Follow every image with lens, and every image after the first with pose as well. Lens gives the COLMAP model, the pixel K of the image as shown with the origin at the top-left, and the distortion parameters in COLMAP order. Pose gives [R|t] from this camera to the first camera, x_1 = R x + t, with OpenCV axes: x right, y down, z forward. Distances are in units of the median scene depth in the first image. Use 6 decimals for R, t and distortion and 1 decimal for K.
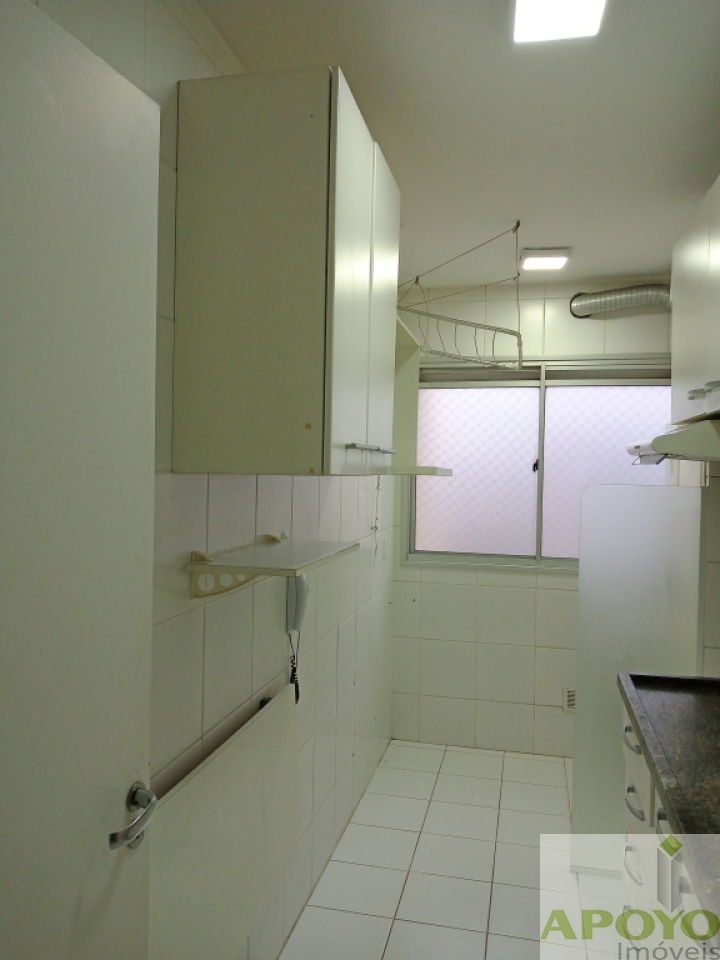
lens RADIAL K [[747.3, 0, 365.0], [0, 747.3, 480.0], [0, 0, 1]] dist [0.073533, -0.153952]
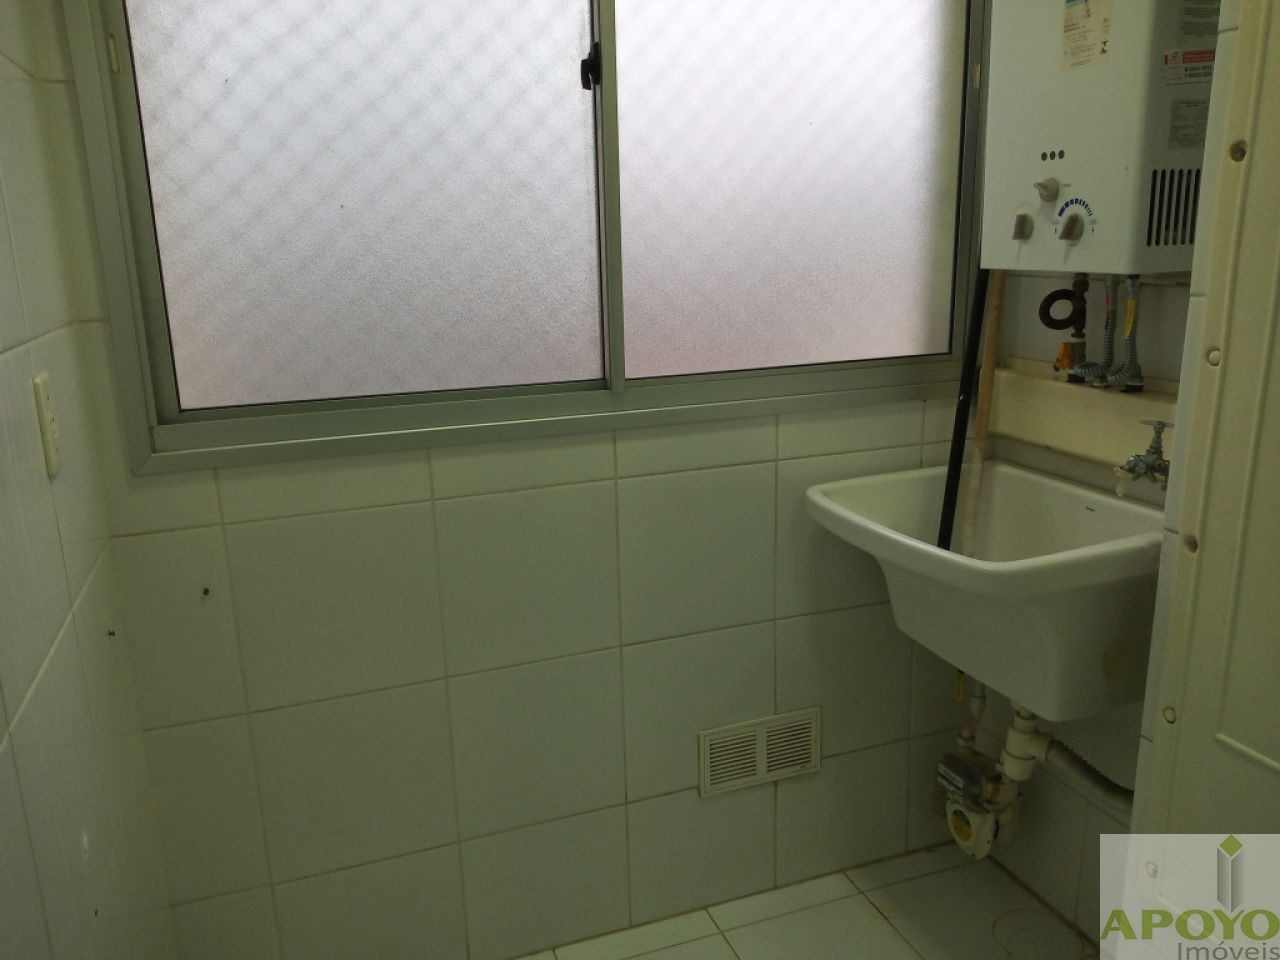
lens RADIAL K [[1037.8, 0, 645.9], [0, 1037.8, 485.1], [0, 0, 1]] dist [-0.002274, -0.002203]
pose [[0.829988, -0.174372, 0.529825, 0.004040], [0.052467, 0.970074, 0.237073, 0.042826], [-0.555308, -0.168969, 0.814299, 0.630087]]
